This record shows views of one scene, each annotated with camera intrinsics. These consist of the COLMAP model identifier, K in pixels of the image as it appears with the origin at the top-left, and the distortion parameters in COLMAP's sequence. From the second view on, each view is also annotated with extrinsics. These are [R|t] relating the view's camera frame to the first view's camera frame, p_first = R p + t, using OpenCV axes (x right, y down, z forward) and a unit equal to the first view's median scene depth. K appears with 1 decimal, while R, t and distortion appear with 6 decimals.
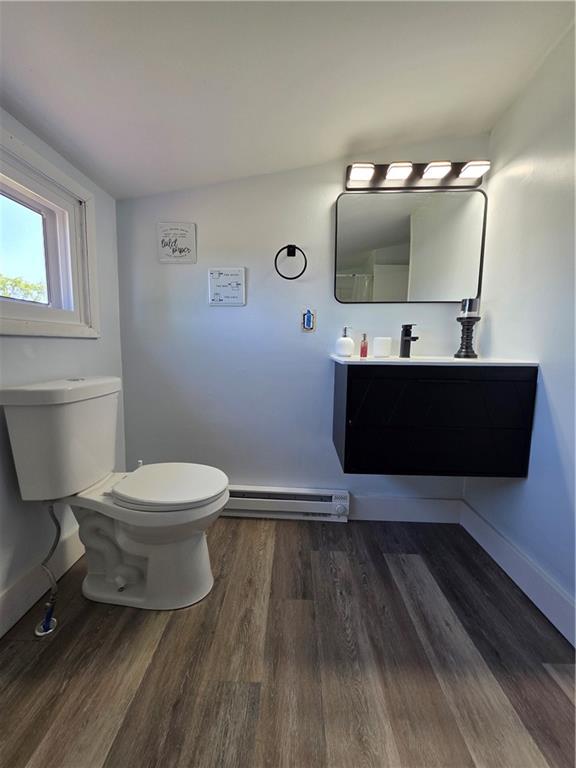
lens RADIAL K [[305.7, 0, 290.0], [0, 305.7, 382.8], [0, 0, 1]] dist [-0.000673, 0.001351]
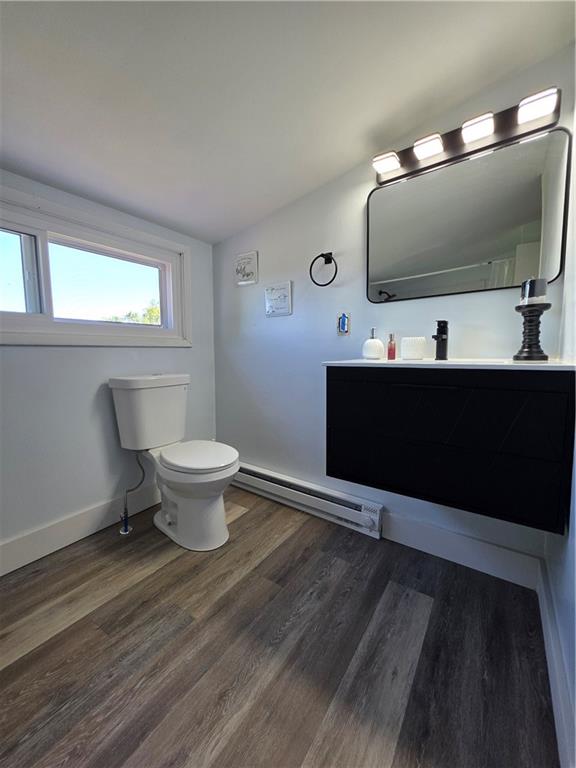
lens RADIAL K [[305.7, 0, 294.4], [0, 305.7, 381.7], [0, 0, 1]] dist [-0.000673, 0.001351]
pose [[0.838597, 0.034360, -0.543668, 0.572008], [-0.049281, 0.998702, -0.012896, 0.008967], [0.542519, 0.037606, 0.839201, 0.090225]]
